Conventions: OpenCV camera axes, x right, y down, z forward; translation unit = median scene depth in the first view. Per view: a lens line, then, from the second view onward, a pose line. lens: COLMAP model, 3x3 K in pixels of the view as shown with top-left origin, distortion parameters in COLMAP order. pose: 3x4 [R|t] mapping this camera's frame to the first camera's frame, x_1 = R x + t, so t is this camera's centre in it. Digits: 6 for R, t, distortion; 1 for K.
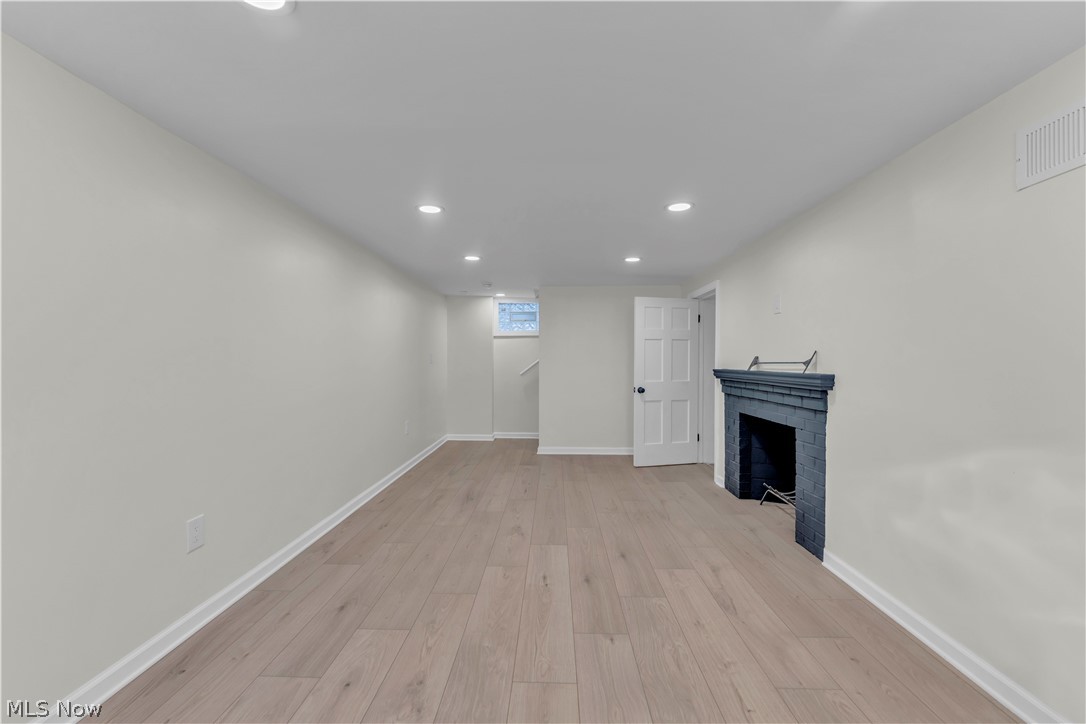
lens RADIAL K [[443.3, 0, 543.0], [0, 443.3, 362.0], [0, 0, 1]] dist [0.000048, 0.000113]
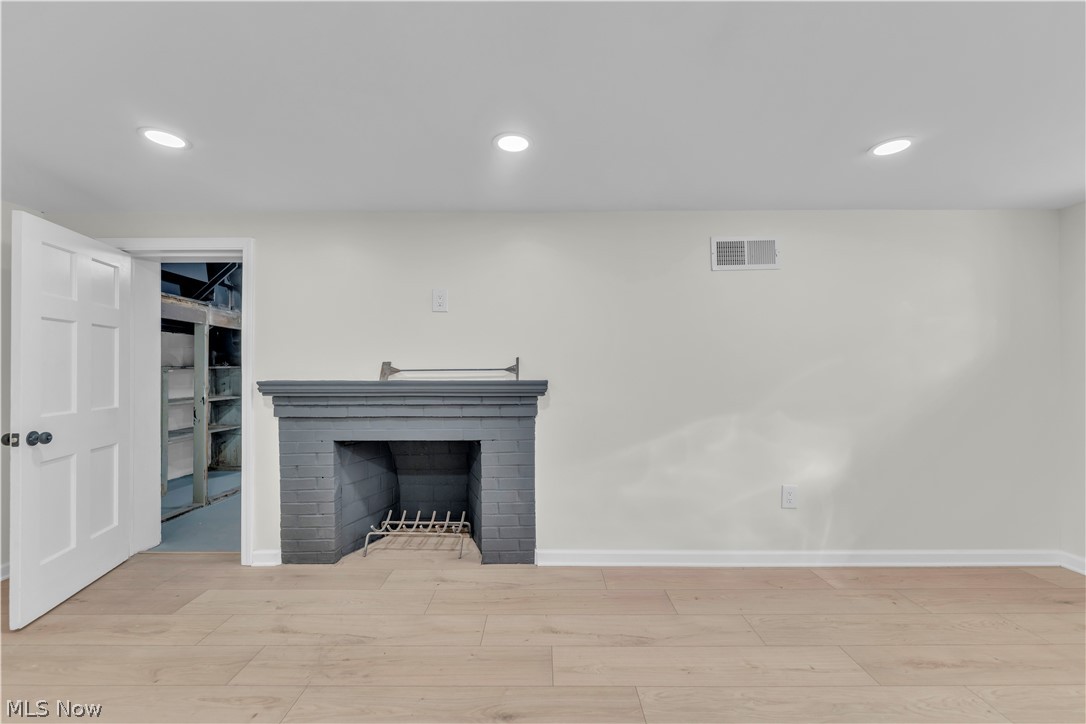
lens RADIAL K [[443.3, 0, 543.0], [0, 443.3, 362.0], [0, 0, 1]] dist [0.000048, 0.000113]
pose [[-0.023444, 0.008388, 0.999690, -0.399839], [0.002816, 0.999961, -0.008324, -0.006832], [-0.999721, 0.002620, -0.023466, 1.003310]]
